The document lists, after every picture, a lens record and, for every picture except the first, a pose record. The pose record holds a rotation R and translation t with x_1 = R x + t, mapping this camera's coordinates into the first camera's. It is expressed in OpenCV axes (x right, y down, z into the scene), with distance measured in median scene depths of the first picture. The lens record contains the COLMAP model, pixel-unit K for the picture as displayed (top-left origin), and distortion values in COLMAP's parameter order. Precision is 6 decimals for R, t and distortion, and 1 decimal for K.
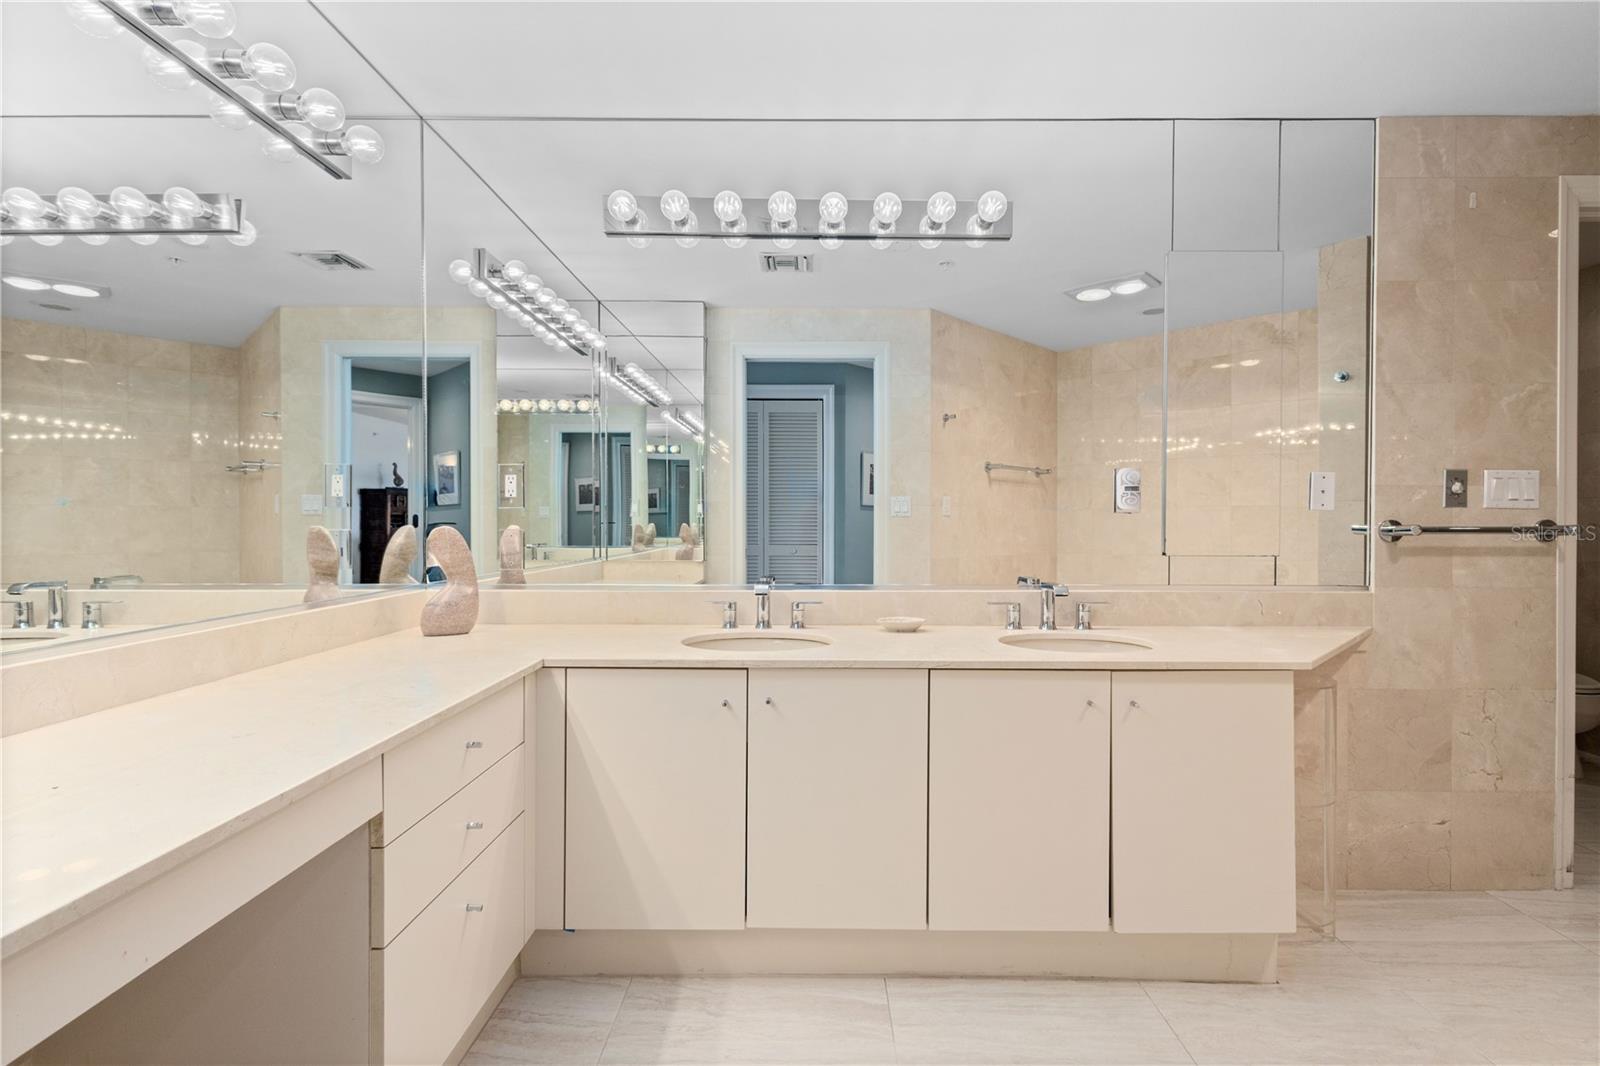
lens RADIAL K [[736.0, 0, 801.2], [0, 736.0, 531.0], [0, 0, 1]] dist [0.010826, -0.000399]
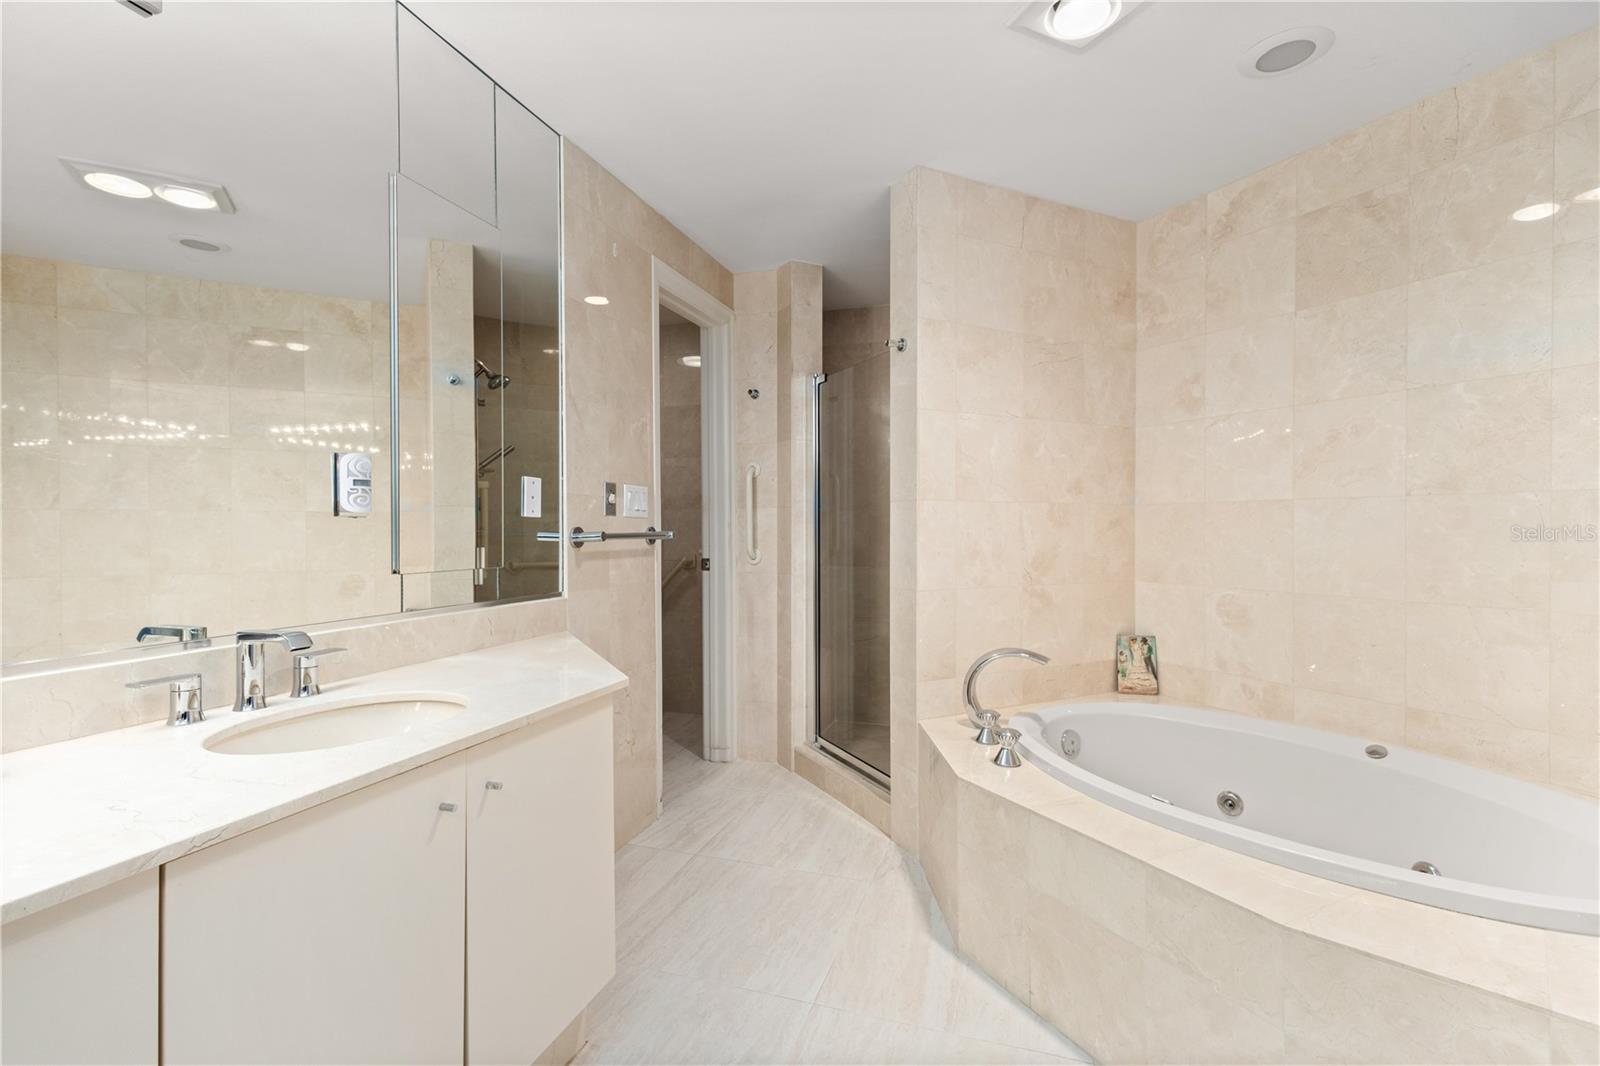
lens RADIAL K [[732.5, 0, 802.1], [0, 732.5, 532.9], [0, 0, 1]] dist [0.013869, -0.000274]
pose [[0.288085, -0.007595, 0.957575, -0.107210], [0.018919, 0.999819, 0.002238, -0.002866], [-0.957418, 0.017471, 0.288176, 0.396848]]
